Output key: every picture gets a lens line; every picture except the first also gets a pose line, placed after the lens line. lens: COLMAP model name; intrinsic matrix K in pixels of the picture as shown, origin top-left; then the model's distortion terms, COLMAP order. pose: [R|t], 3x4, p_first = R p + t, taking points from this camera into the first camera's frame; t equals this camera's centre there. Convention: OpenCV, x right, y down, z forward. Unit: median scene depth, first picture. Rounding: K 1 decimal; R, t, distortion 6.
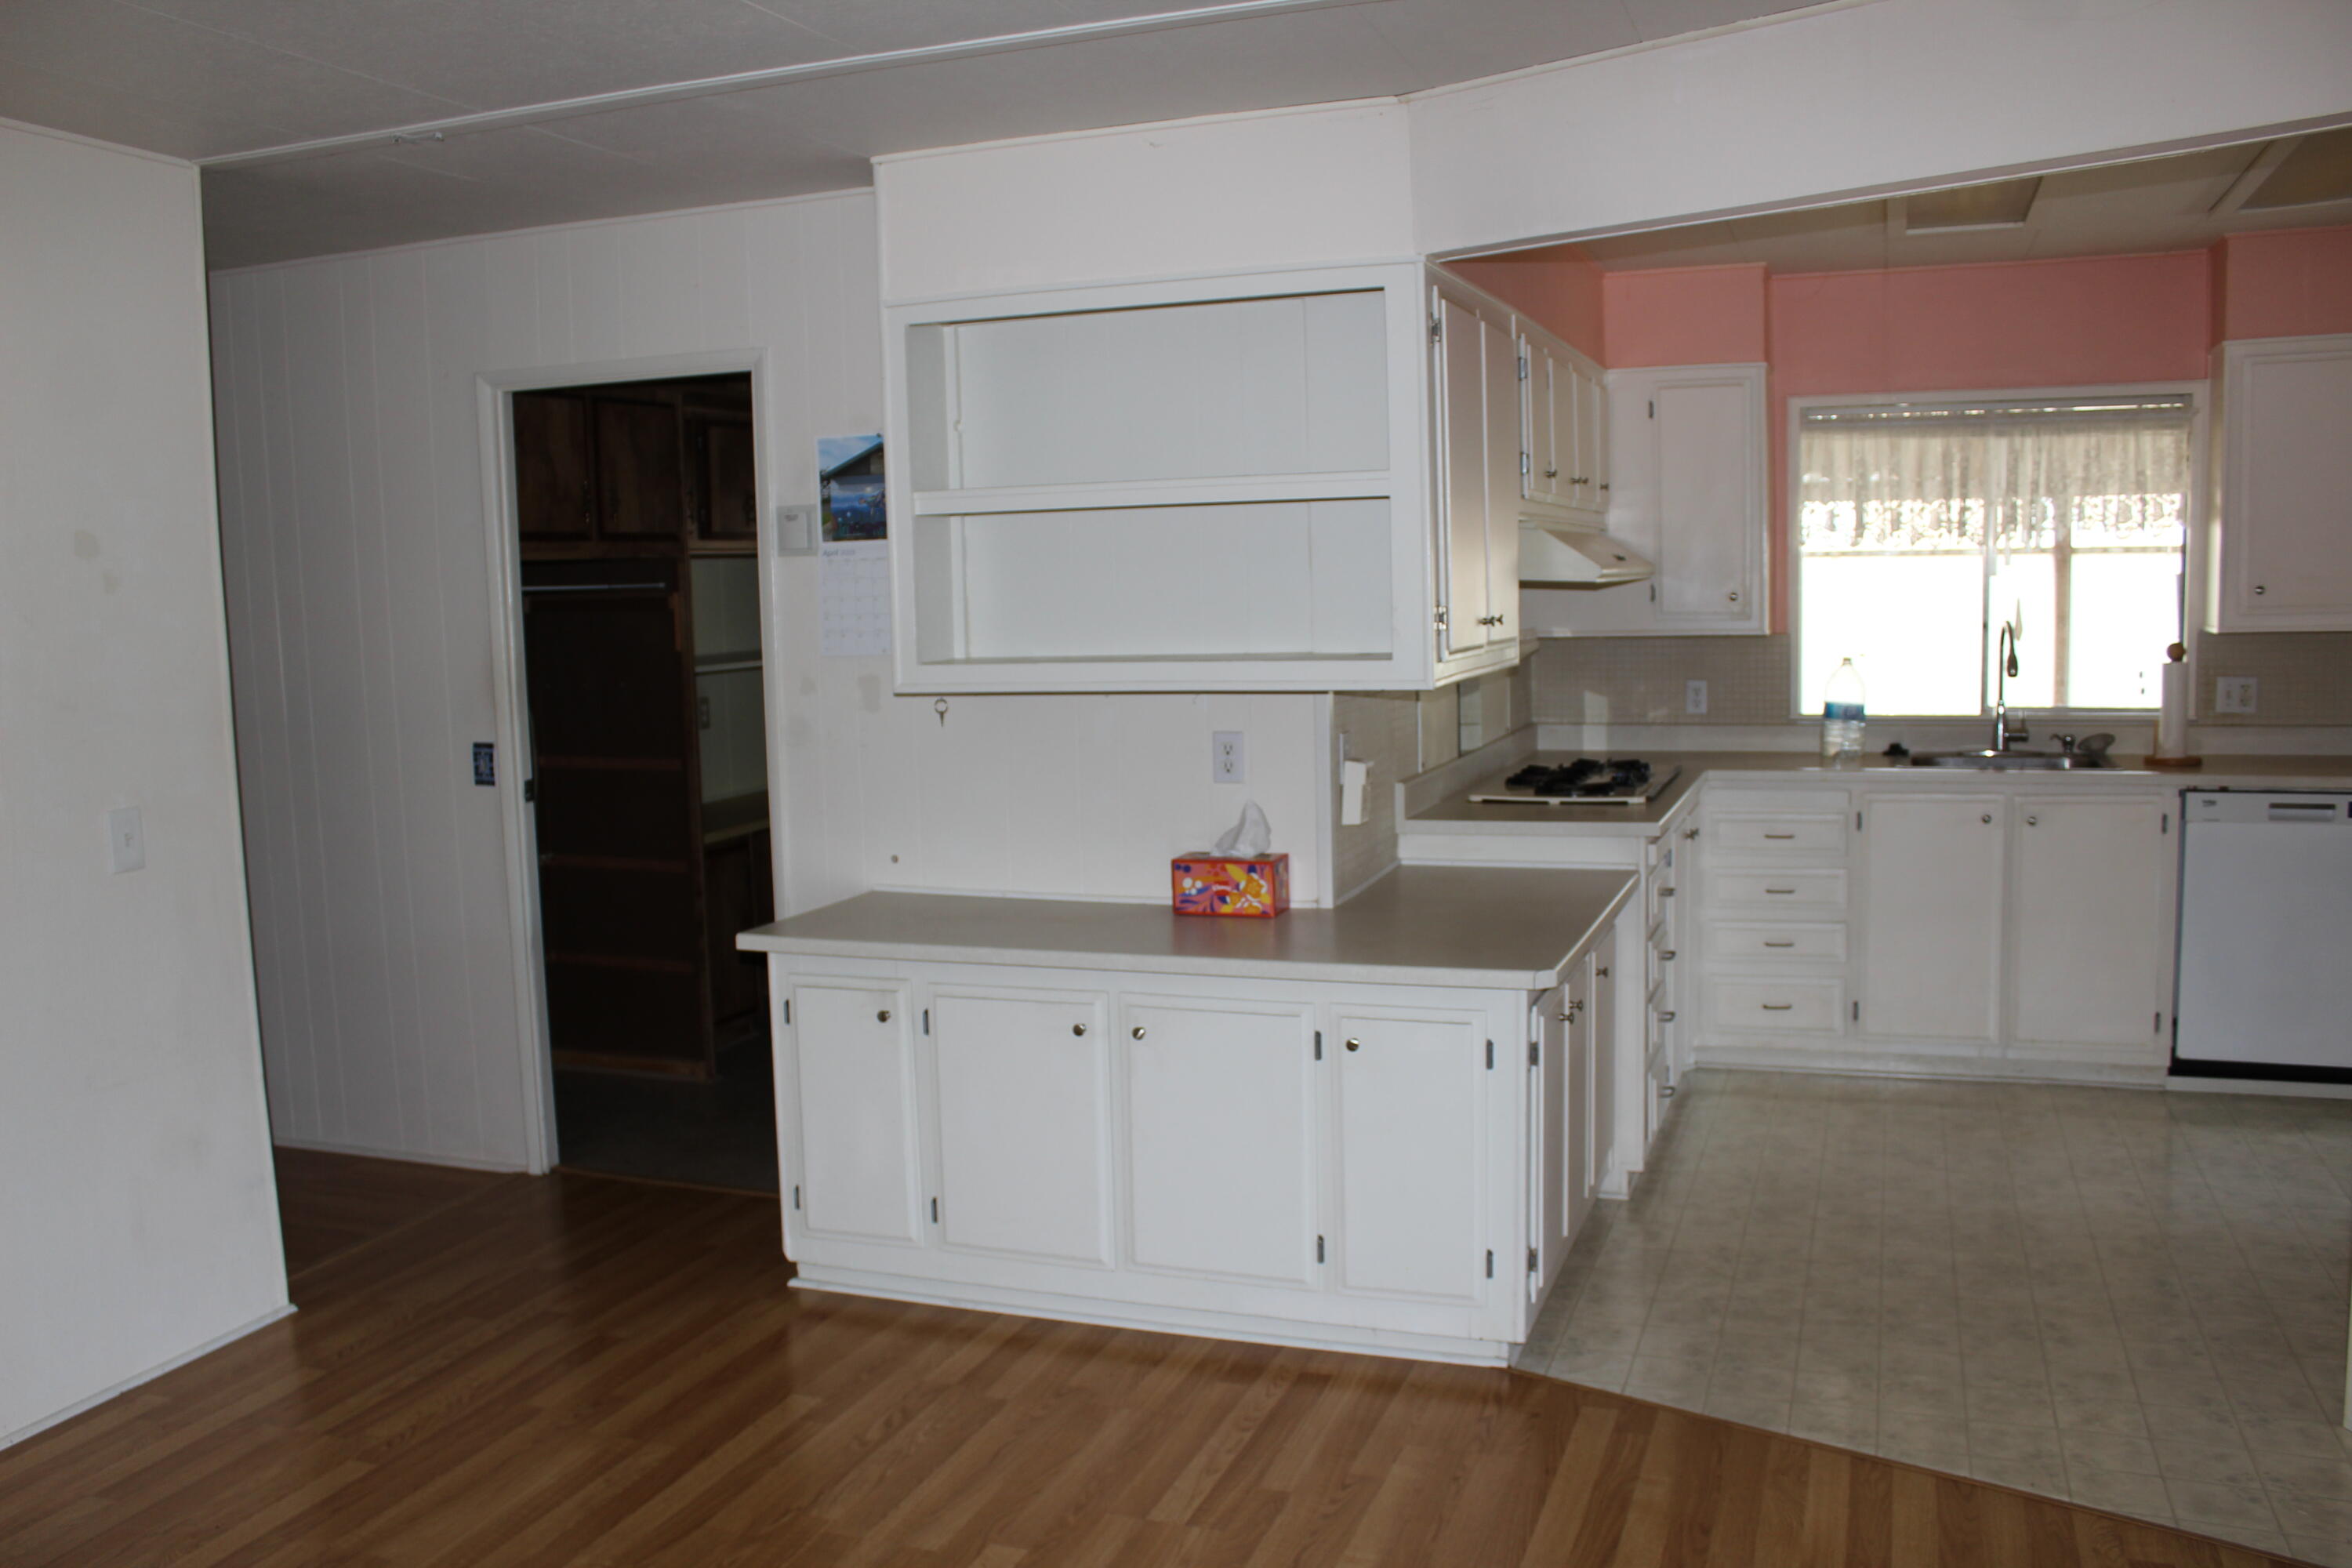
lens RADIAL K [[1936.8, 0, 1176.0], [0, 1936.8, 784.0], [0, 0, 1]] dist [-0.169870, 0.141035]
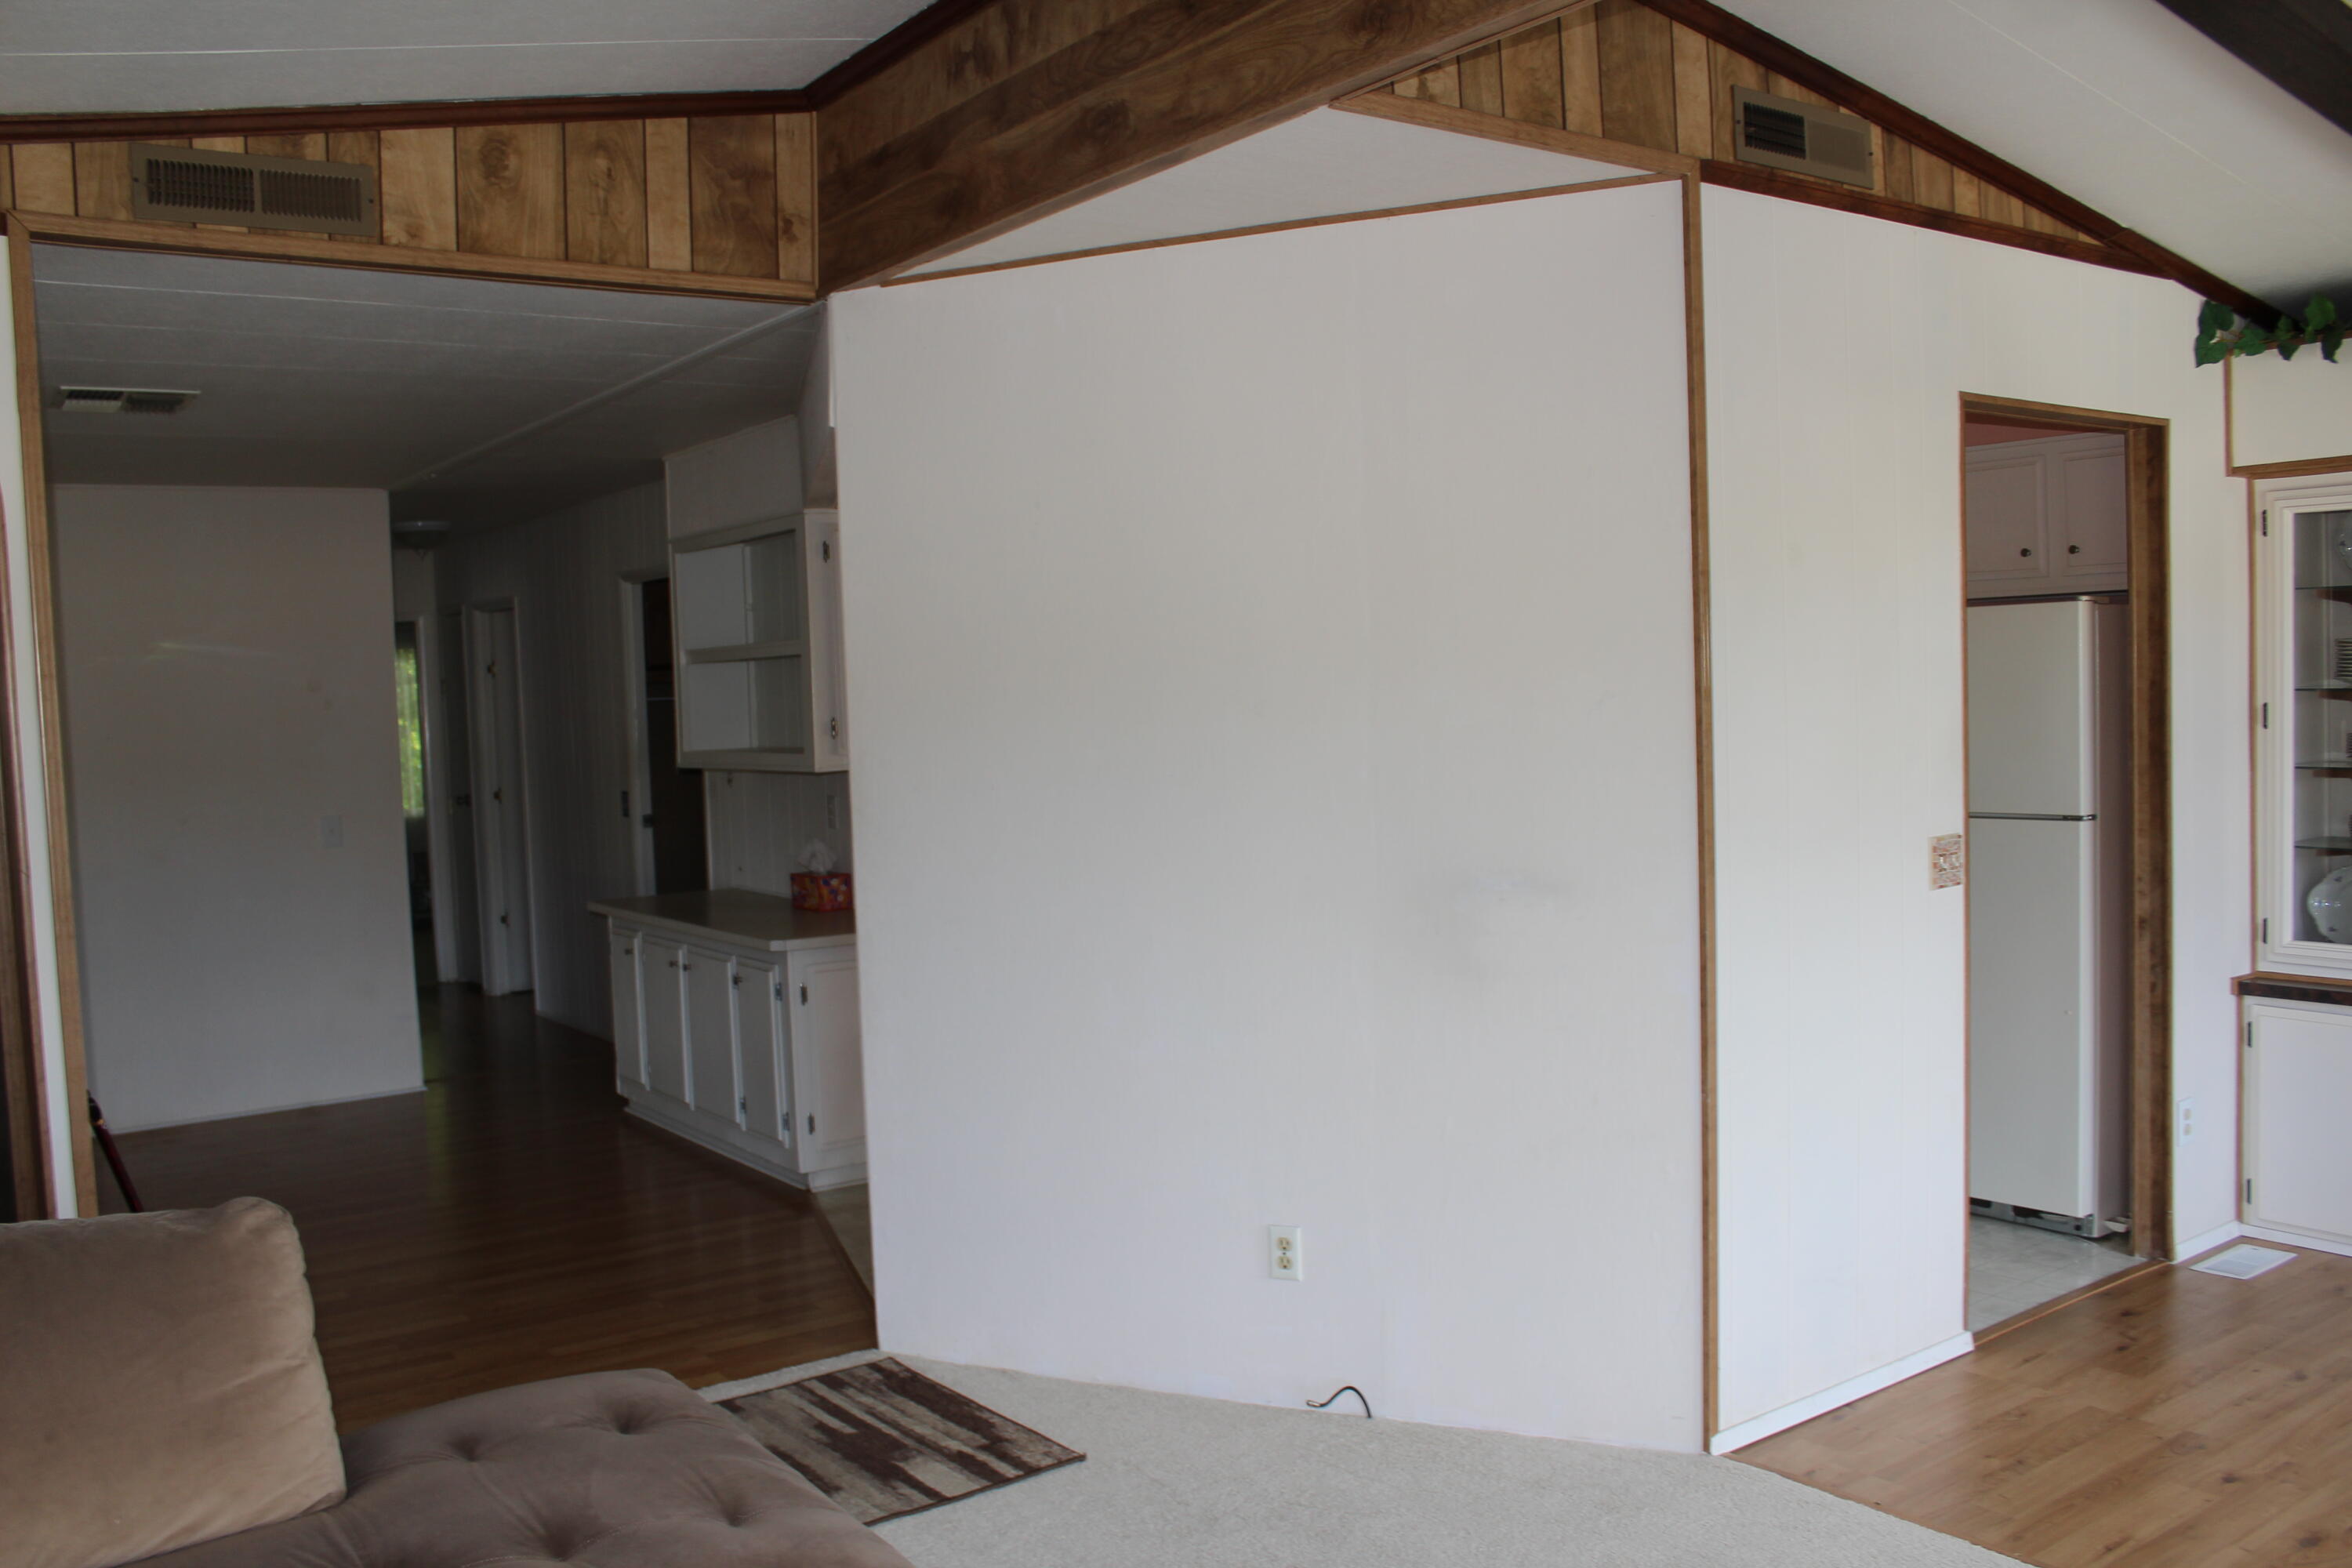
lens RADIAL K [[1936.8, 0, 1176.0], [0, 1936.8, 784.0], [0, 0, 1]] dist [-0.169870, 0.141035]
pose [[0.829054, 0.023471, -0.558676, 1.158867], [-0.042824, 0.998849, -0.021585, -0.014674], [0.557527, 0.041820, 0.829105, -0.154533]]
